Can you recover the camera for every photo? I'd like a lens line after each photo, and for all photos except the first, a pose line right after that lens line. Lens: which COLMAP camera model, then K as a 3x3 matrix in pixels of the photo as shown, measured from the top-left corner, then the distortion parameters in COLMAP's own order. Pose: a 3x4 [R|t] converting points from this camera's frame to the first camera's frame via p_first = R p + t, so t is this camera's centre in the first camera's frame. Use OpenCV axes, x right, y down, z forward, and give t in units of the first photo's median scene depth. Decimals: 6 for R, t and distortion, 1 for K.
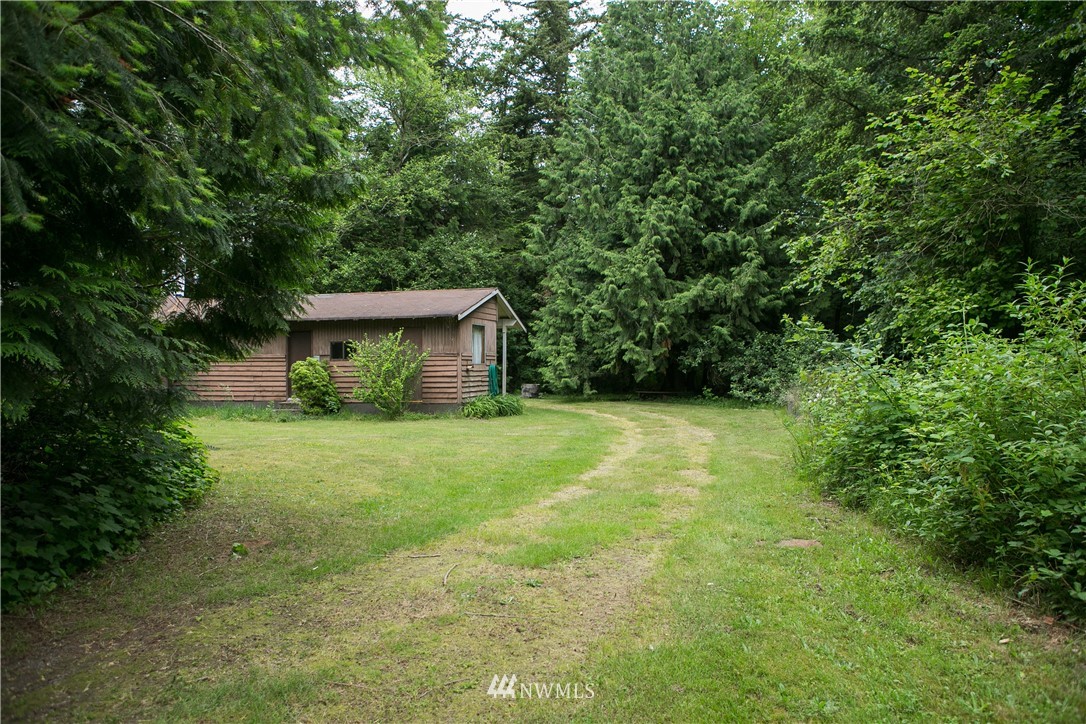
lens RADIAL K [[744.4, 0, 543.0], [0, 744.4, 362.0], [0, 0, 1]] dist [-0.106537, 0.077017]
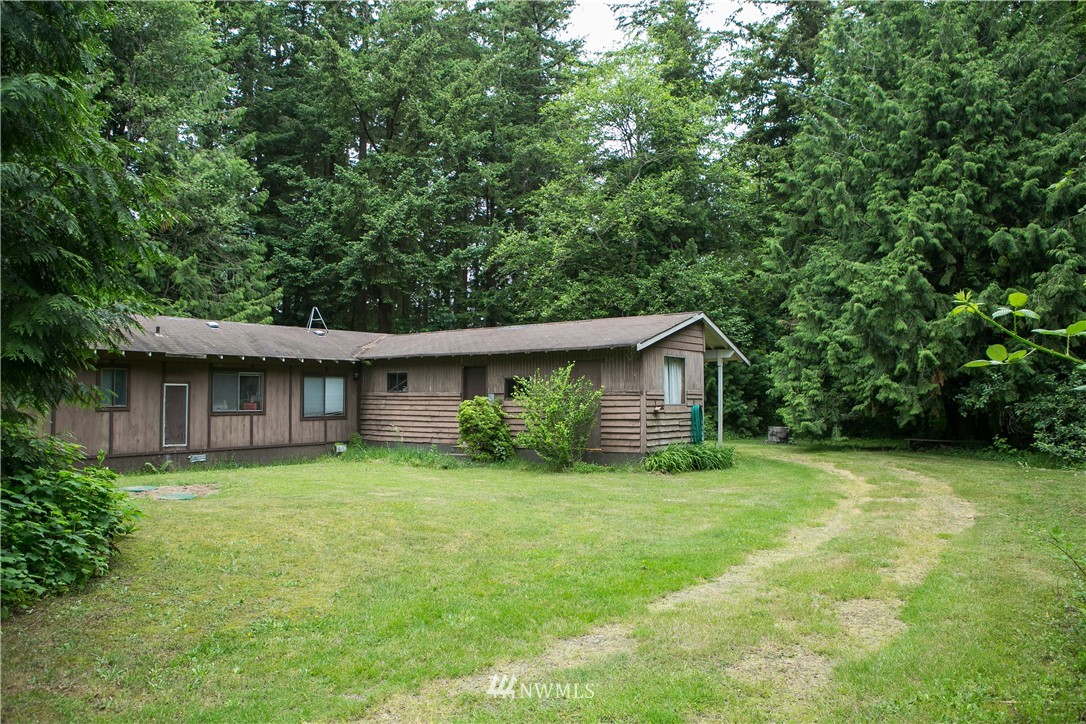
lens RADIAL K [[744.4, 0, 543.0], [0, 744.4, 362.0], [0, 0, 1]] dist [-0.106537, 0.077017]
pose [[0.925728, -0.014196, -0.377924, 0.072049], [-0.004266, 0.998840, -0.047970, -0.003557], [0.378166, 0.046019, 0.924593, 0.156772]]
